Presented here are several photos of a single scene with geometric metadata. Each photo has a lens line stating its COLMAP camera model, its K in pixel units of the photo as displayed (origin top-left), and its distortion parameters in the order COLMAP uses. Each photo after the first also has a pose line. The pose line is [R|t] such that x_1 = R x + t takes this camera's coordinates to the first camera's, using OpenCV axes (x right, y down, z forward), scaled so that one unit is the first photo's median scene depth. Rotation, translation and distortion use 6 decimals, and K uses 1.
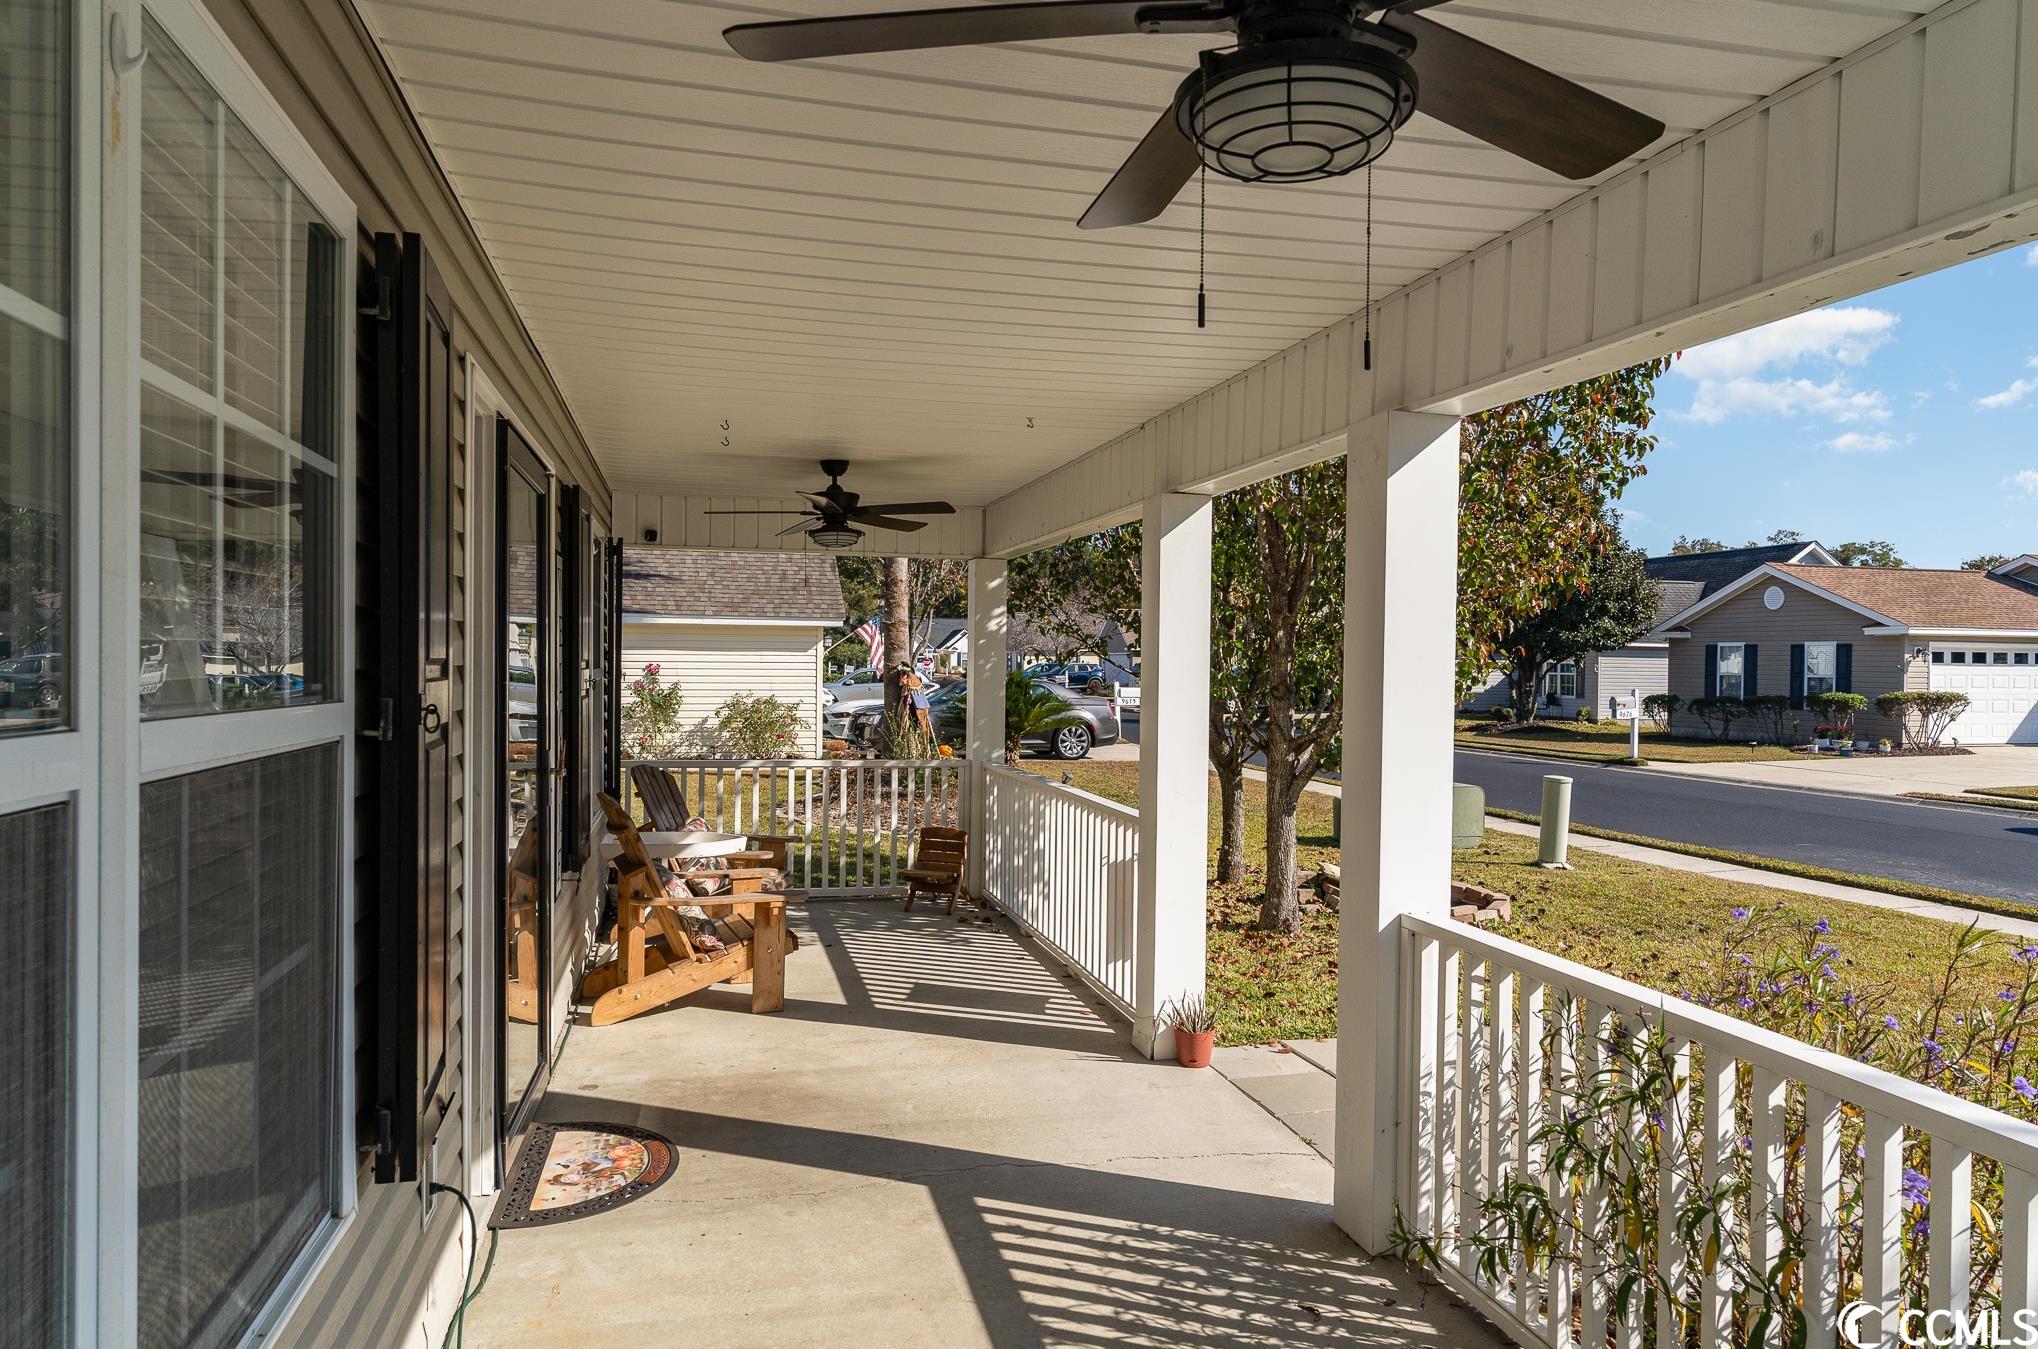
lens RADIAL K [[1261.2, 0, 1015.4], [0, 1261.2, 678.4], [0, 0, 1]] dist [-0.001590, -0.001829]
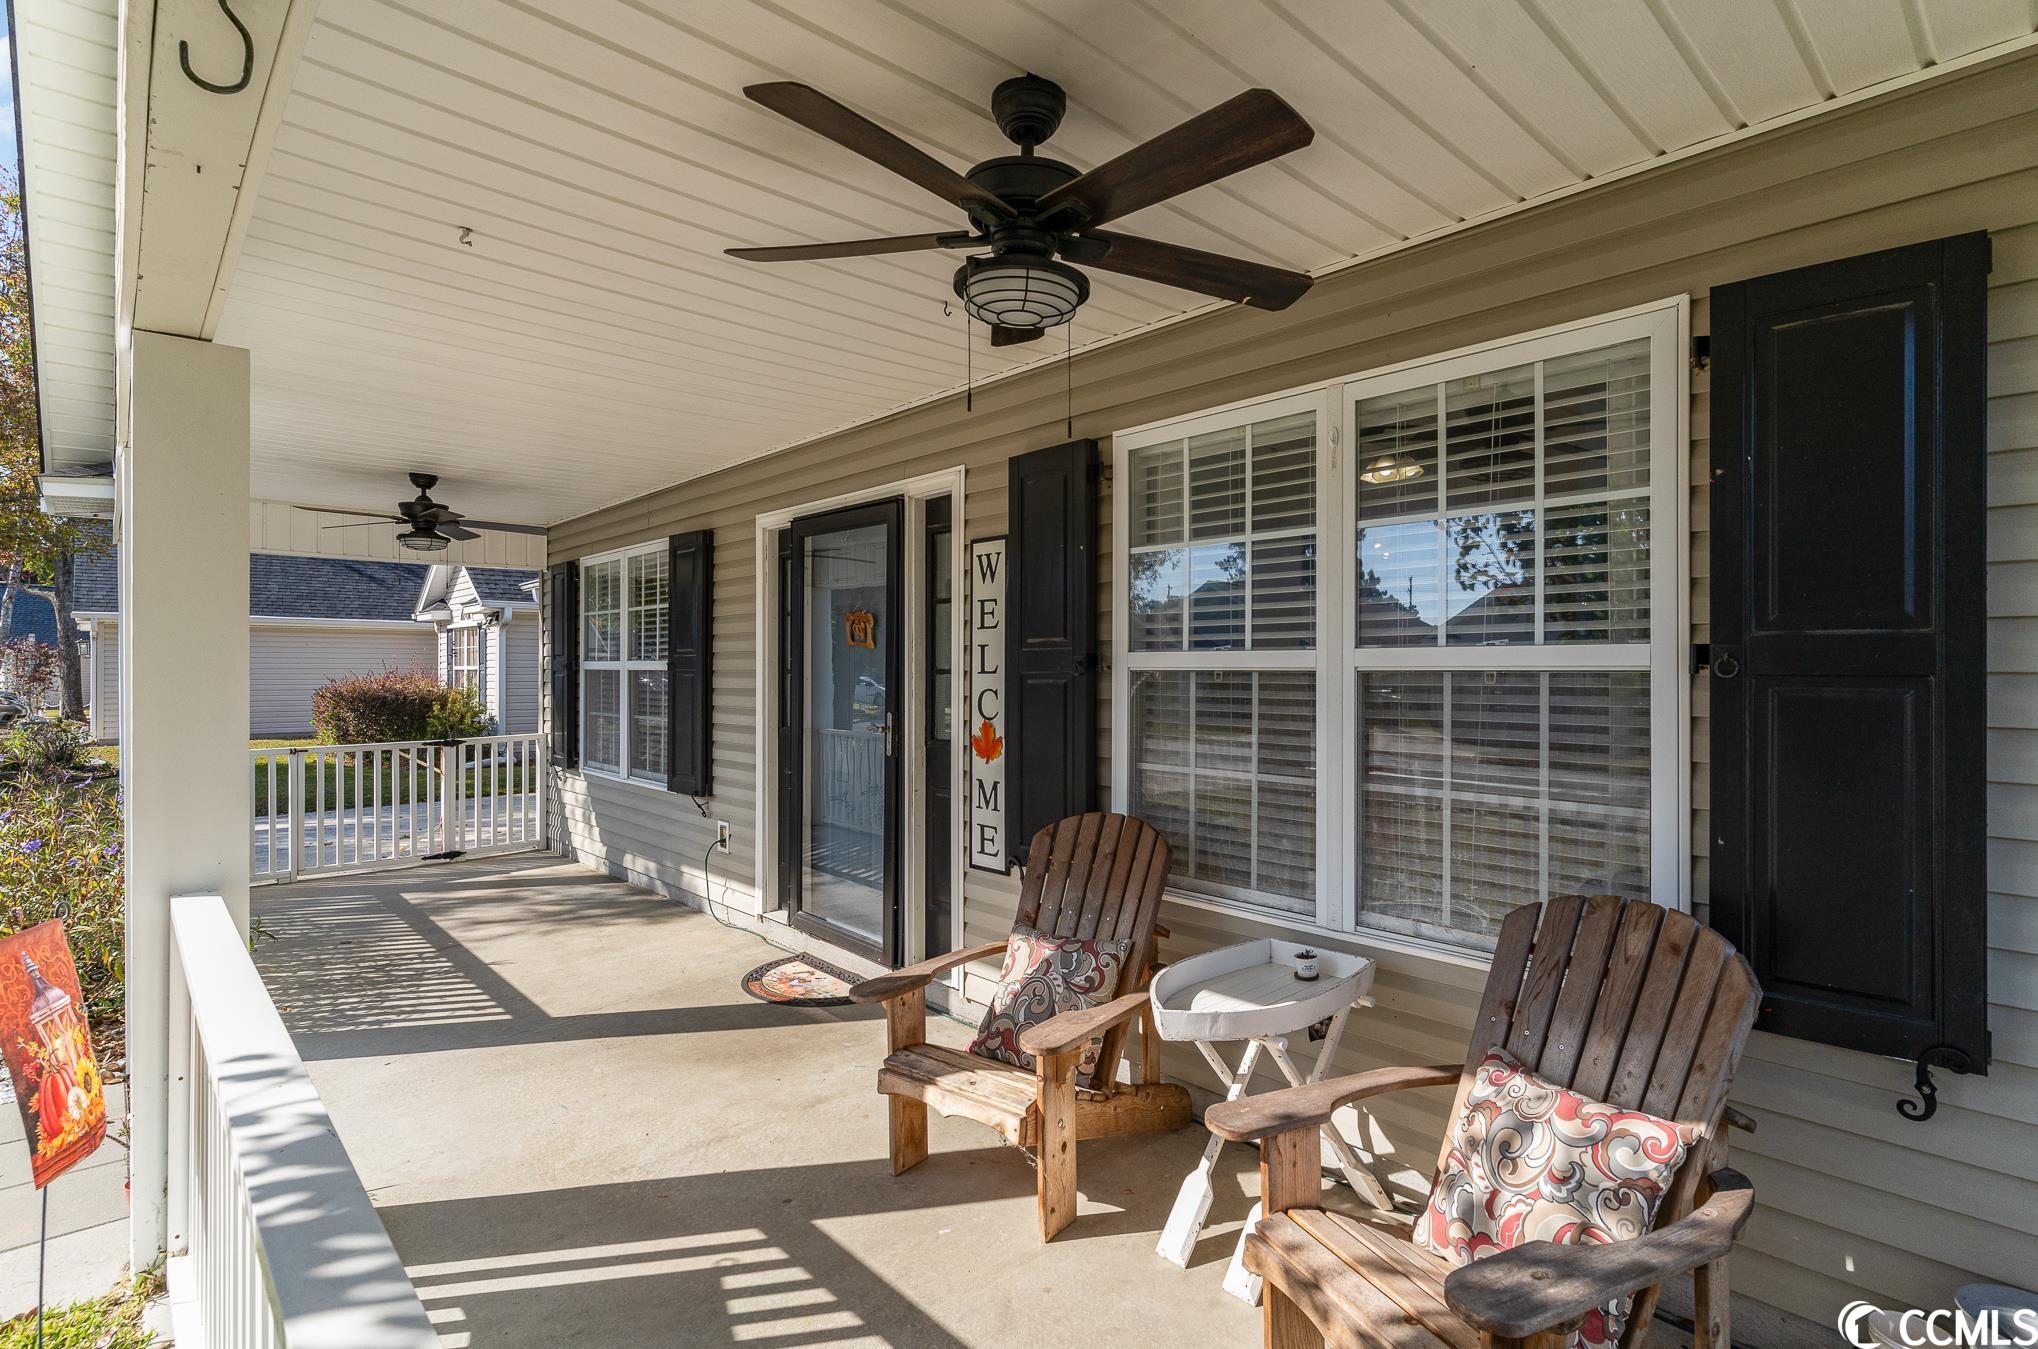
lens RADIAL K [[978.0, 0, 1017.1], [0, 978.0, 665.7], [0, 0, 1]] dist [-0.004068, 0.000498]
pose [[-0.877660, -0.016843, -0.478988, 0.001955], [-0.019778, 0.999804, 0.001082, 0.005967], [0.478876, 0.010423, -0.877821, 2.403078]]
